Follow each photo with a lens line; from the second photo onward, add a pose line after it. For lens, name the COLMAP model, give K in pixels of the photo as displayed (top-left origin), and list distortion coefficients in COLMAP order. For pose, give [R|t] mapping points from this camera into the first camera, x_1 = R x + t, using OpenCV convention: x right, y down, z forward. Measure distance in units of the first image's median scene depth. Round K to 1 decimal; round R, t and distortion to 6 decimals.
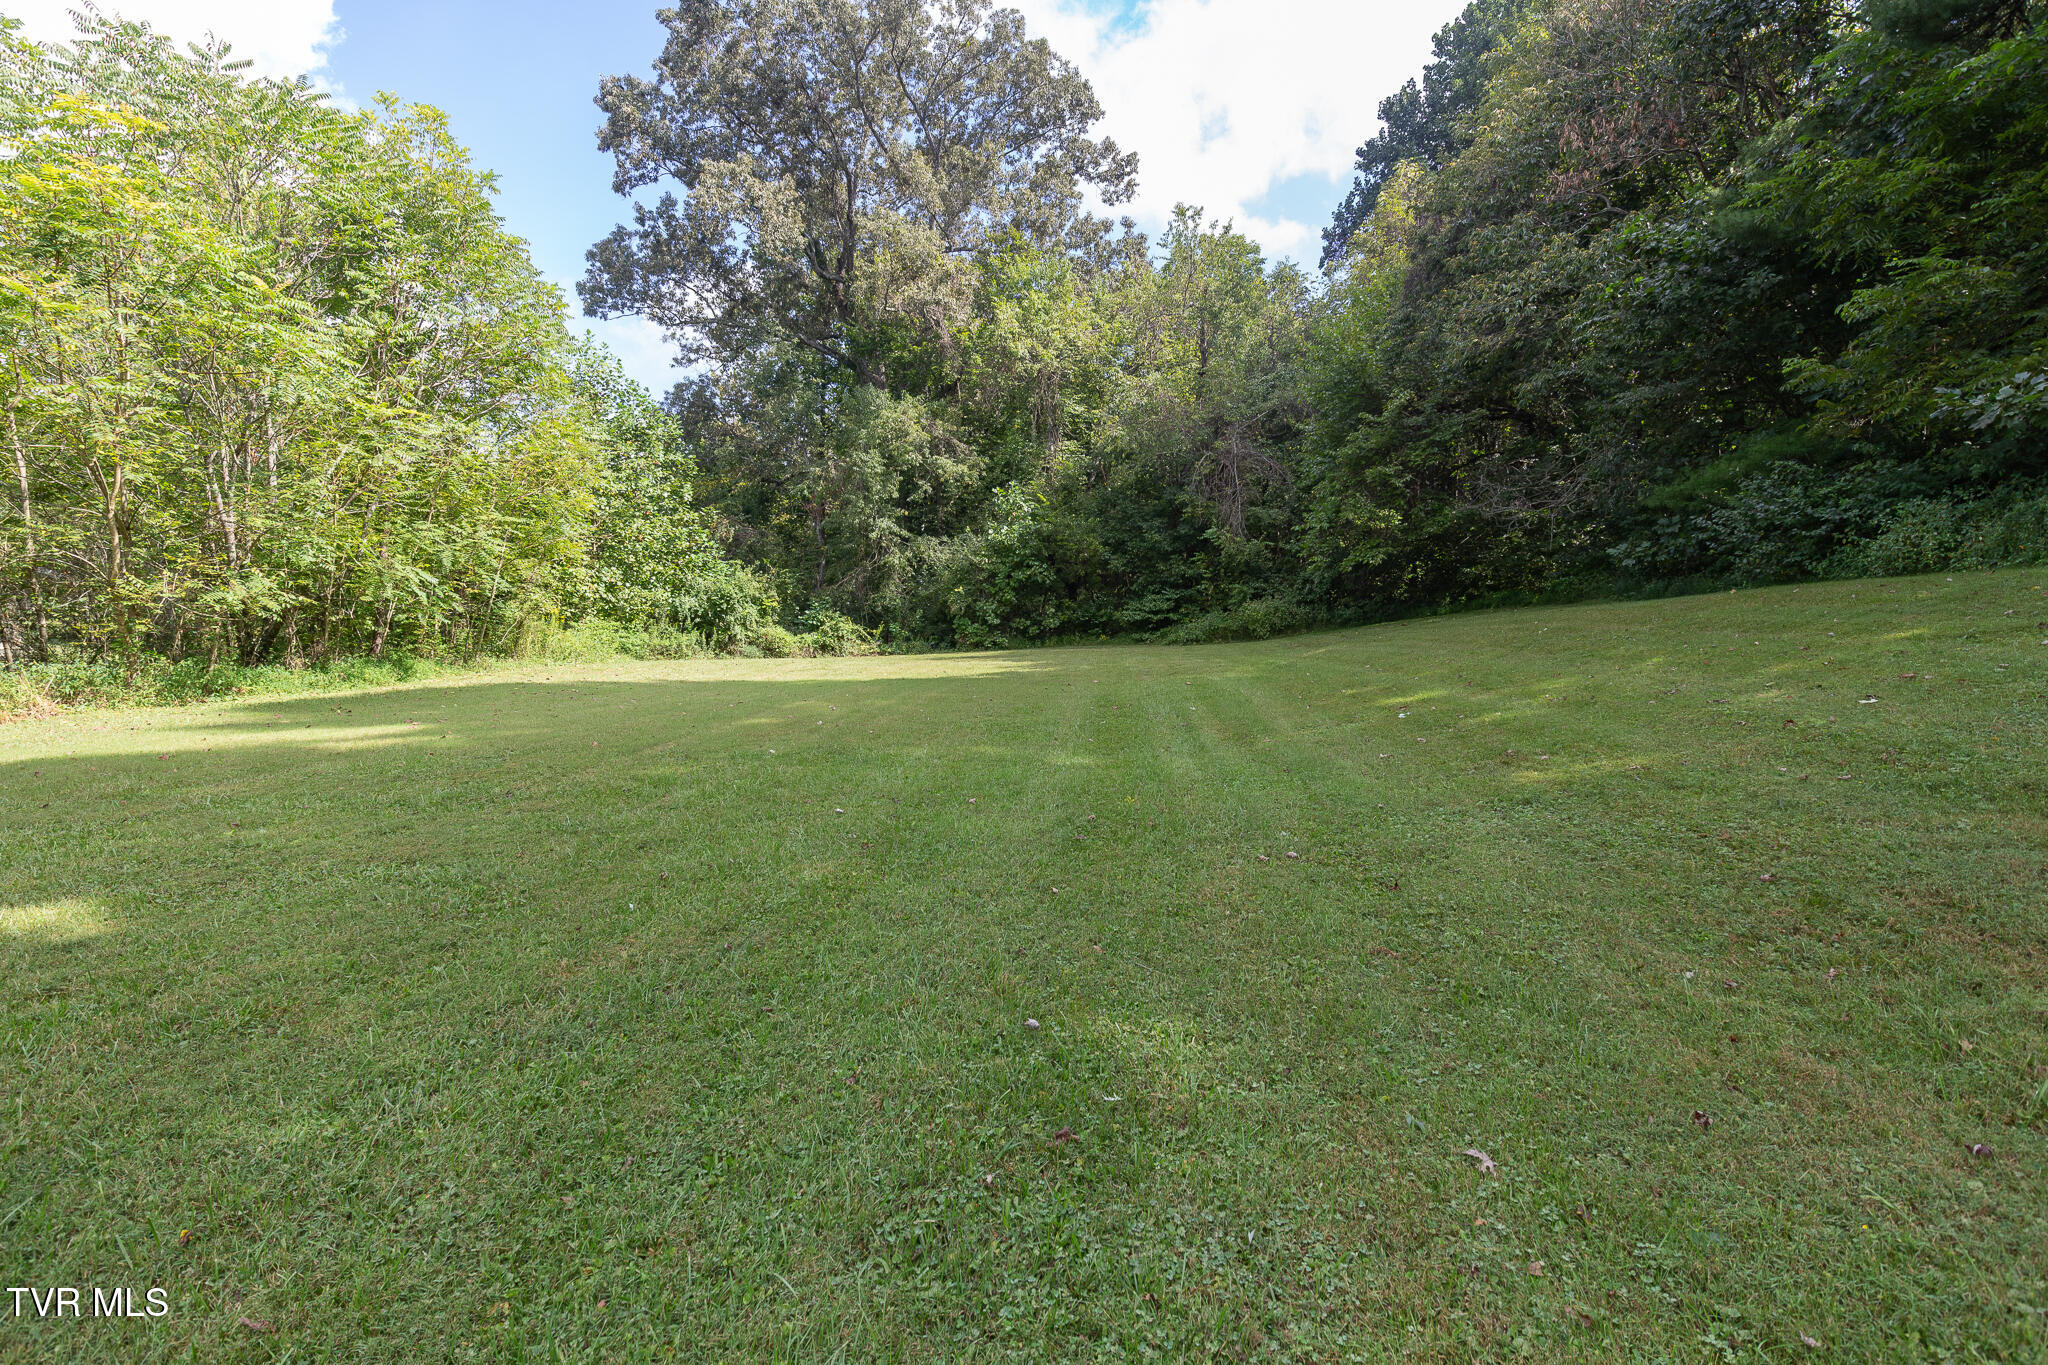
lens RADIAL K [[1033.7, 0, 1017.6], [0, 1033.7, 693.7], [0, 0, 1]] dist [-0.003495, 0.000601]
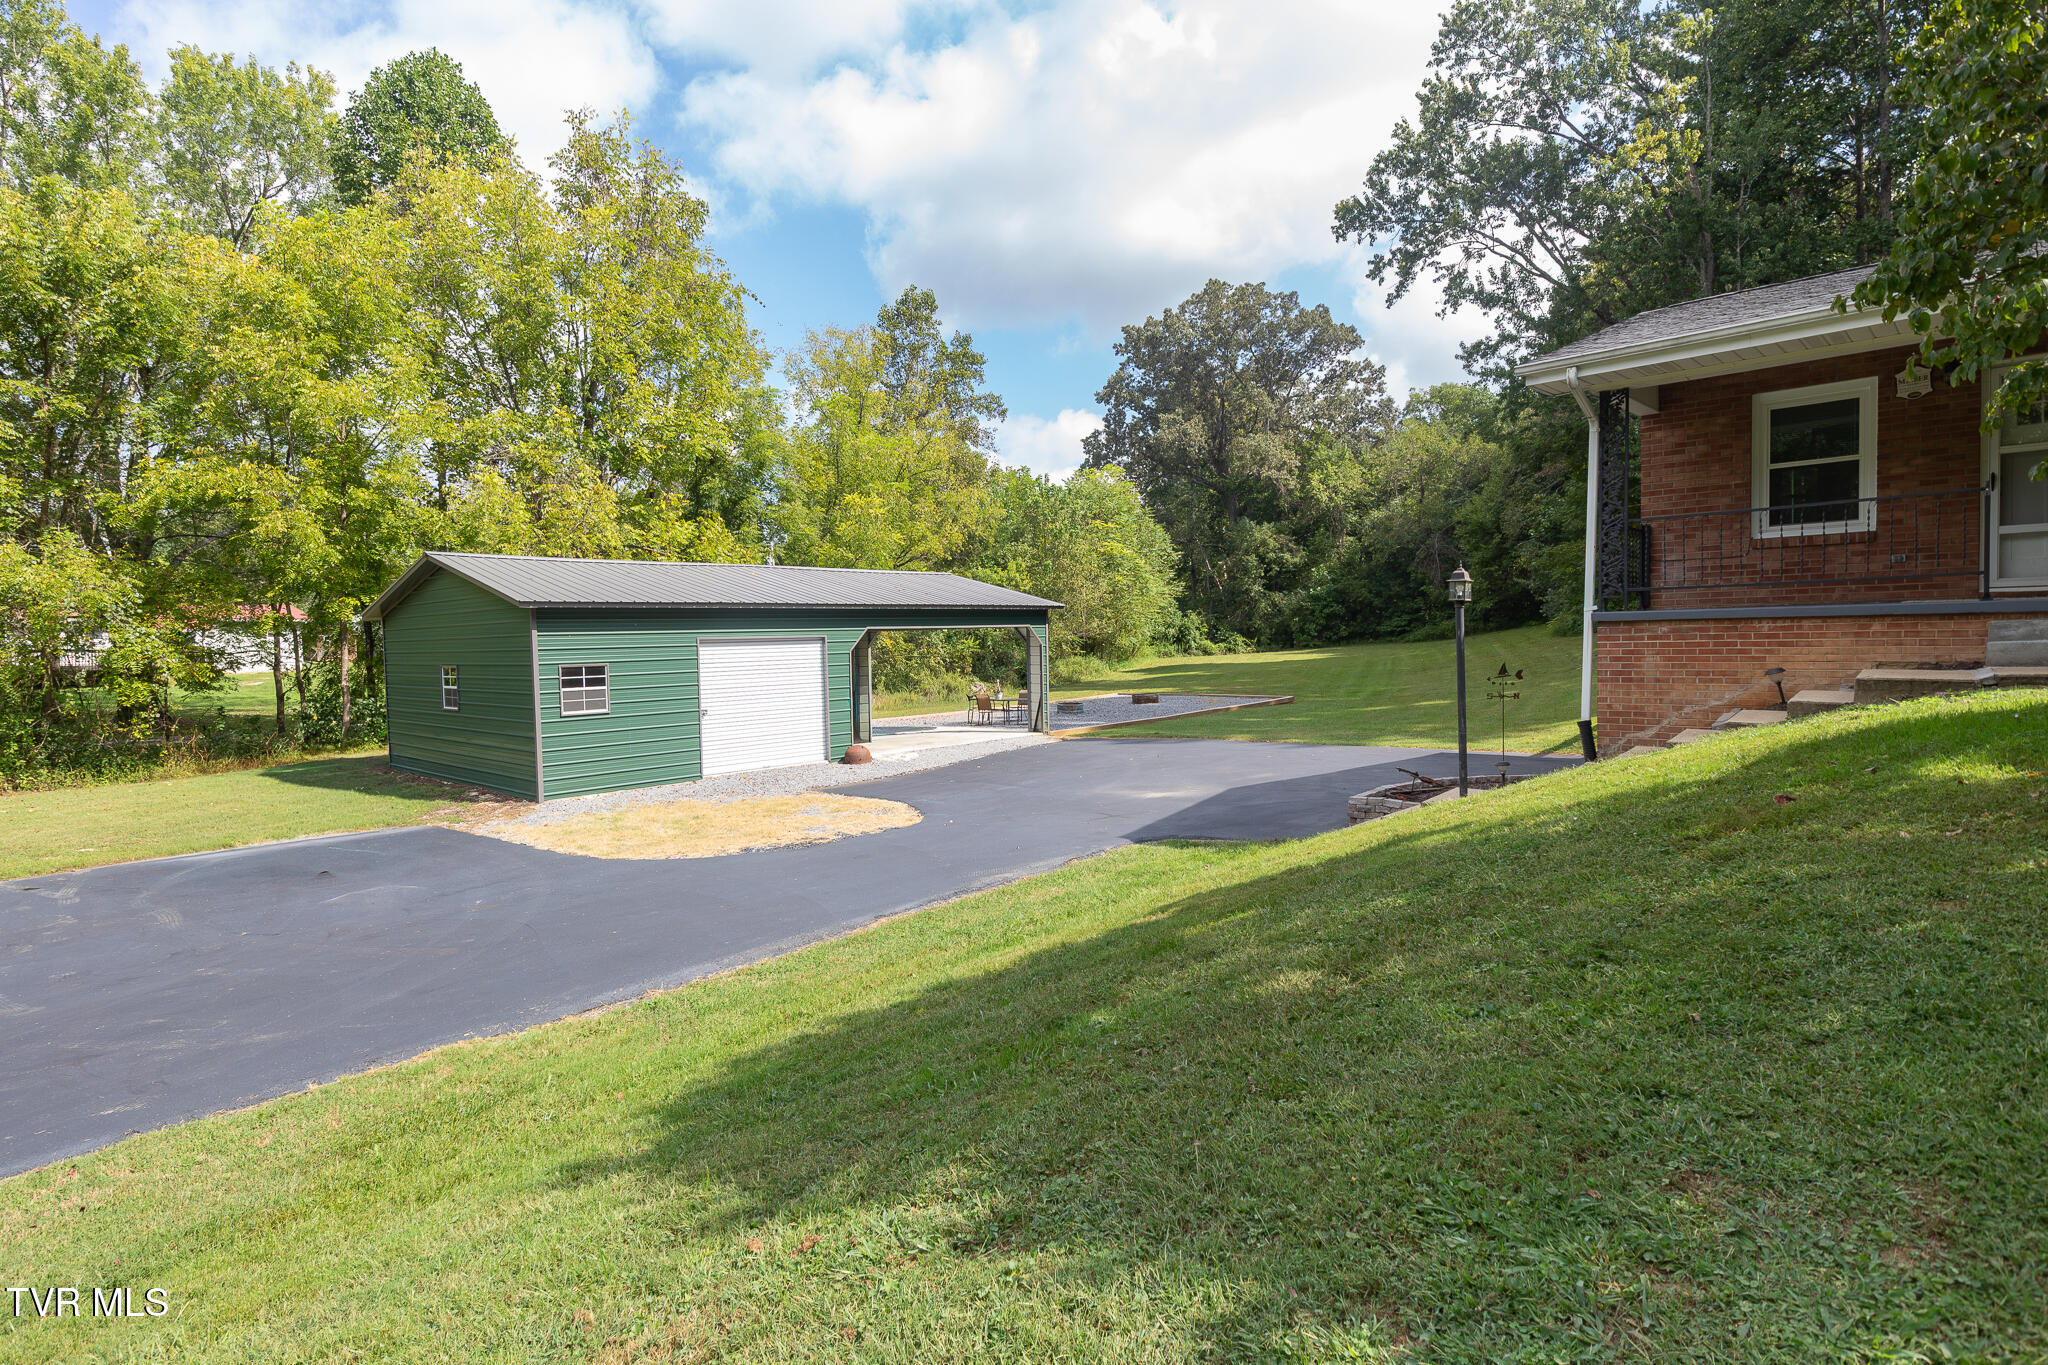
lens RADIAL K [[1033.7, 0, 1023.3], [0, 1033.7, 682.2], [0, 0, 1]] dist [-0.003495, 0.000601]
pose [[0.968567, -0.026364, -0.247352, -0.075992], [0.024310, 0.999640, -0.011354, 0.033494], [0.247562, 0.004984, 0.968859, -1.094790]]
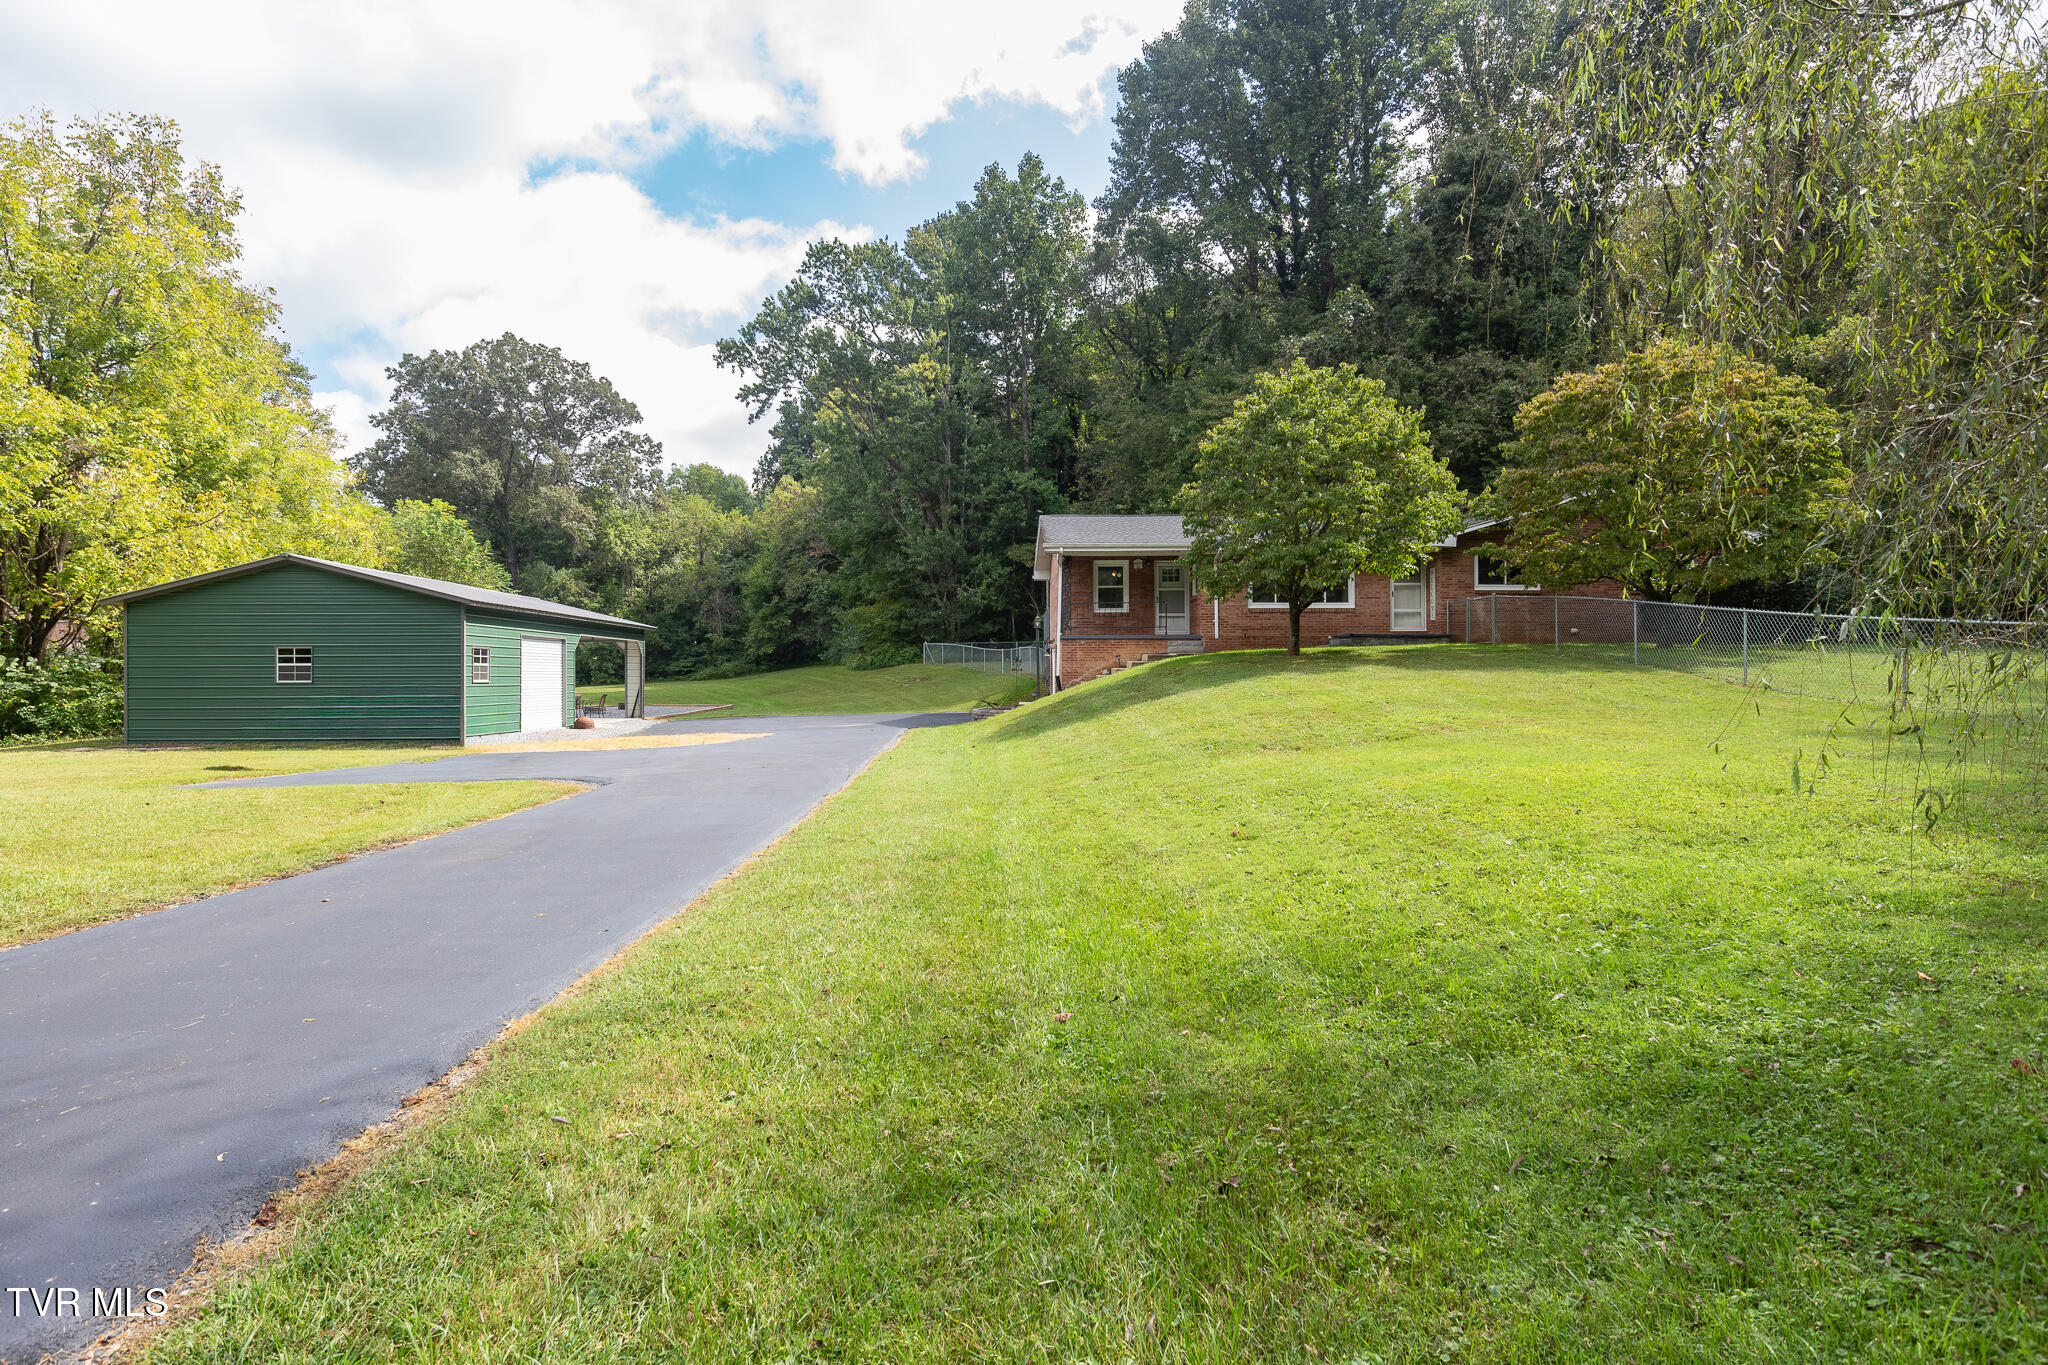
lens RADIAL K [[1033.7, 0, 1024.0], [0, 1033.7, 693.1], [0, 0, 1]] dist [-0.003495, 0.000601]
pose [[0.865057, -0.014837, 0.501453, -0.374672], [0.034283, 0.998974, -0.029585, 0.076293], [-0.500500, 0.042784, 0.864679, -1.403916]]
